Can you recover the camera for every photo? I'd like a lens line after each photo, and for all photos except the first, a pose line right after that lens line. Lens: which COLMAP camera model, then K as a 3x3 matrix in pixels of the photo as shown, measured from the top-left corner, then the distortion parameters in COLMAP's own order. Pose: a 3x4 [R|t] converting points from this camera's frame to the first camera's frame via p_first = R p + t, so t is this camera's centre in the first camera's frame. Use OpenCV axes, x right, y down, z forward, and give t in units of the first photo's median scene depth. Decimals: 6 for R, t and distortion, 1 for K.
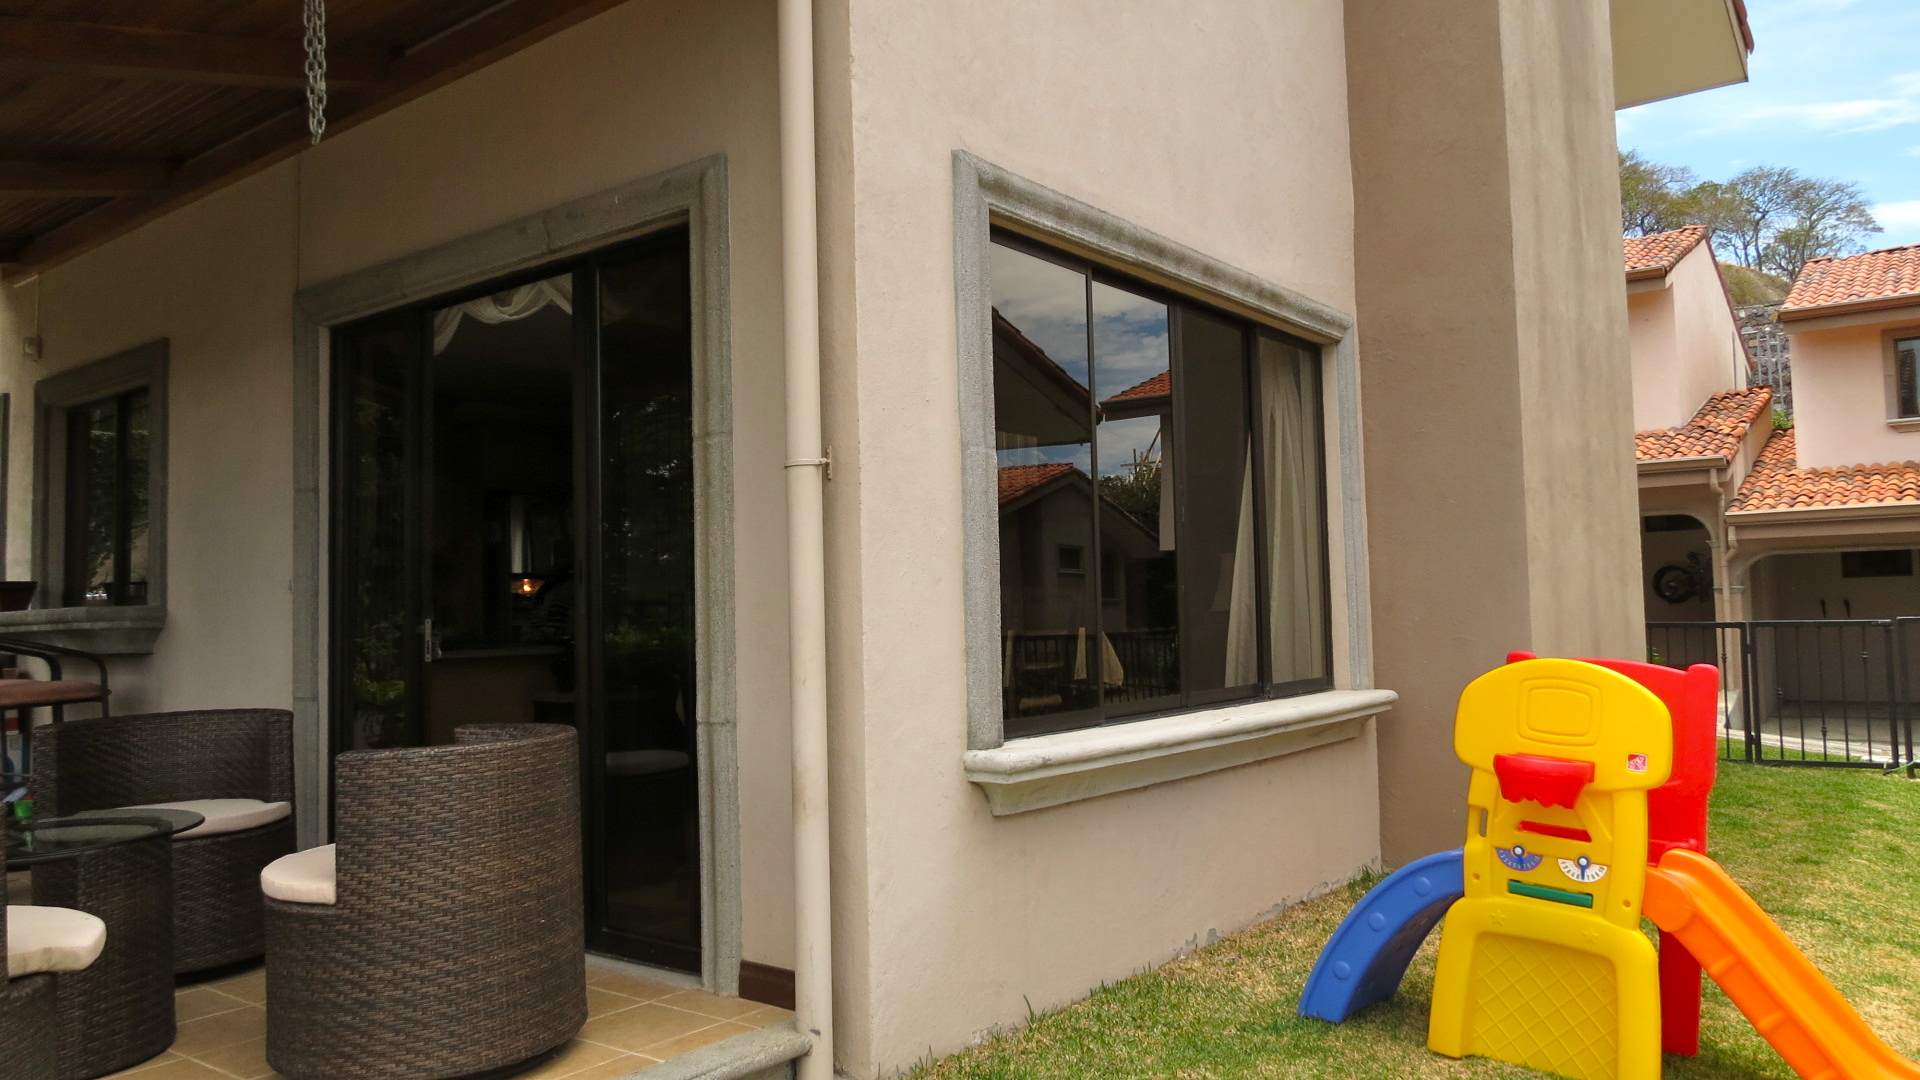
lens RADIAL K [[1368.0, 0, 959.3], [0, 1368.0, 544.5], [0, 0, 1]] dist [-0.034972, 0.022607]
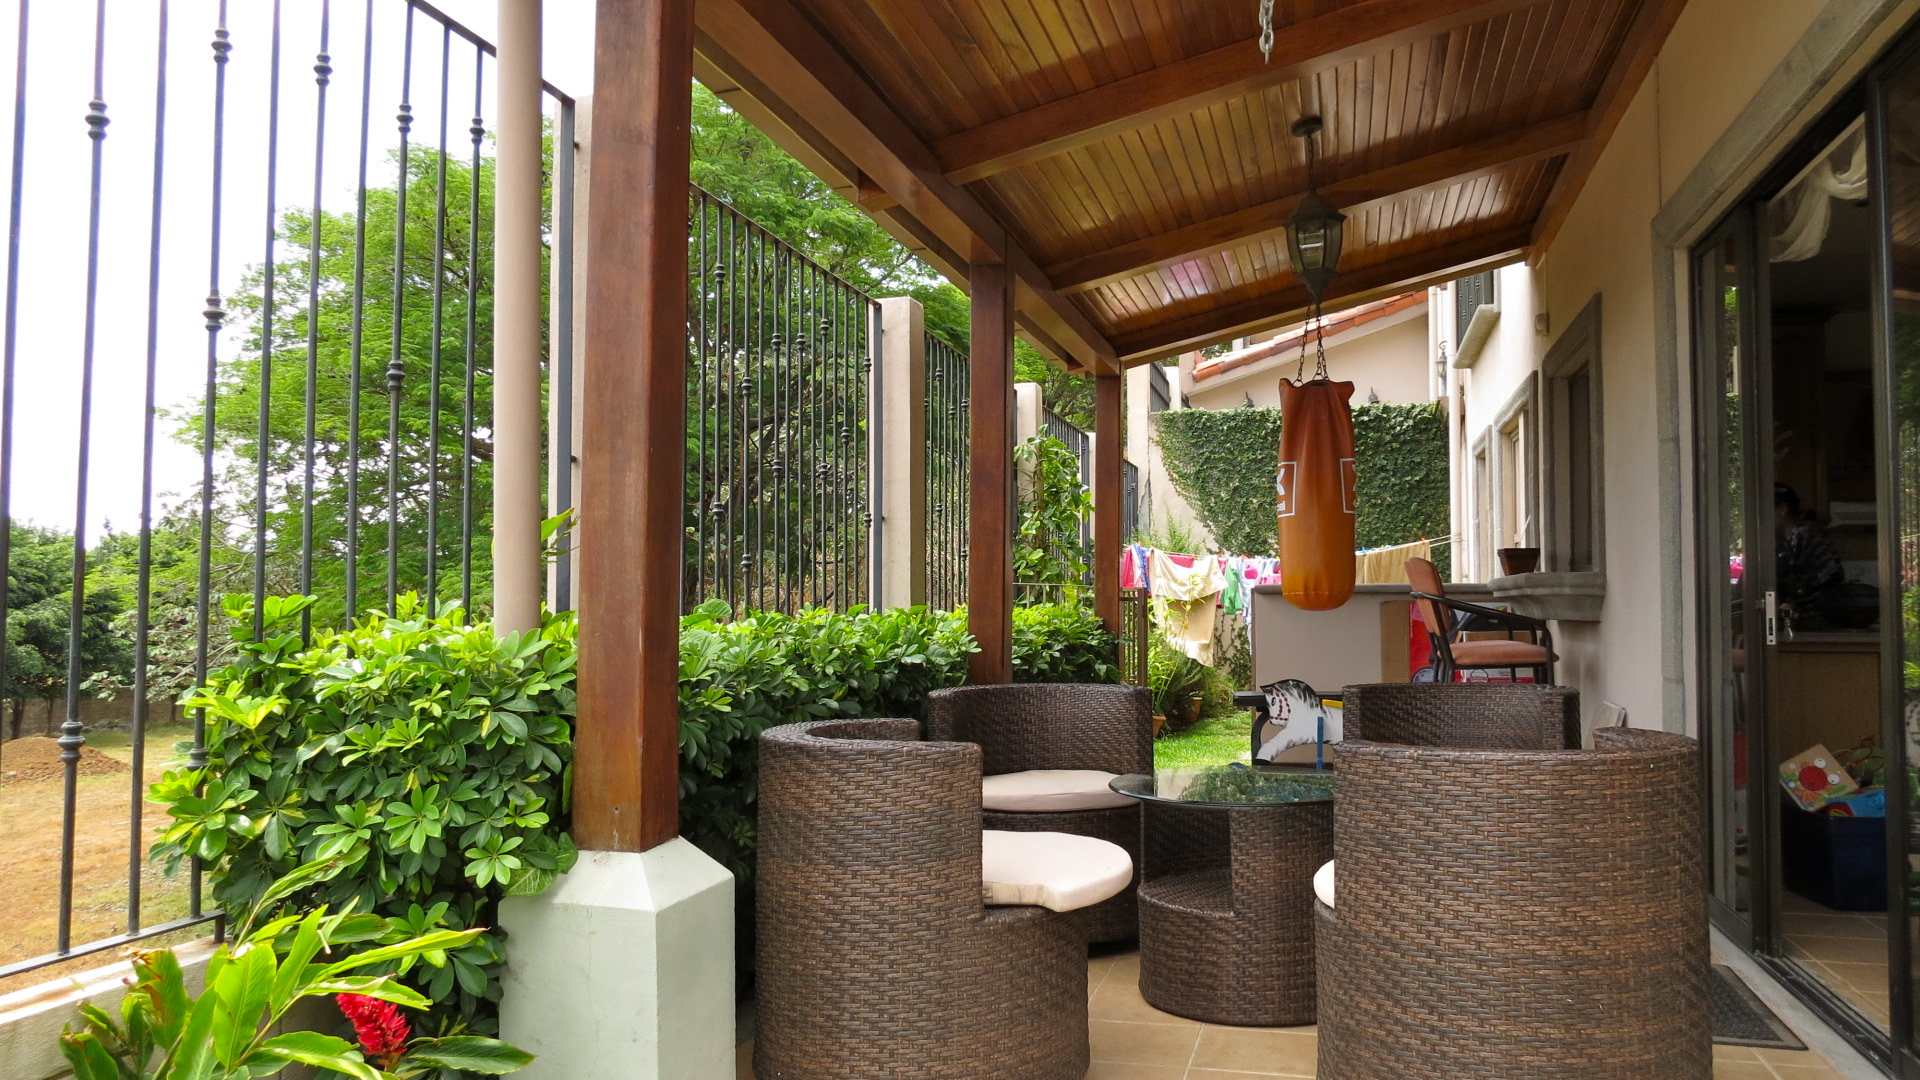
lens RADIAL K [[1368.0, 0, 959.4], [0, 1368.0, 532.9], [0, 0, 1]] dist [-0.034972, 0.022607]
pose [[0.373075, -0.018901, -0.927609, 0.186225], [0.034928, 0.999370, -0.006315, 0.010532], [0.927143, -0.030043, 0.373500, 0.302408]]
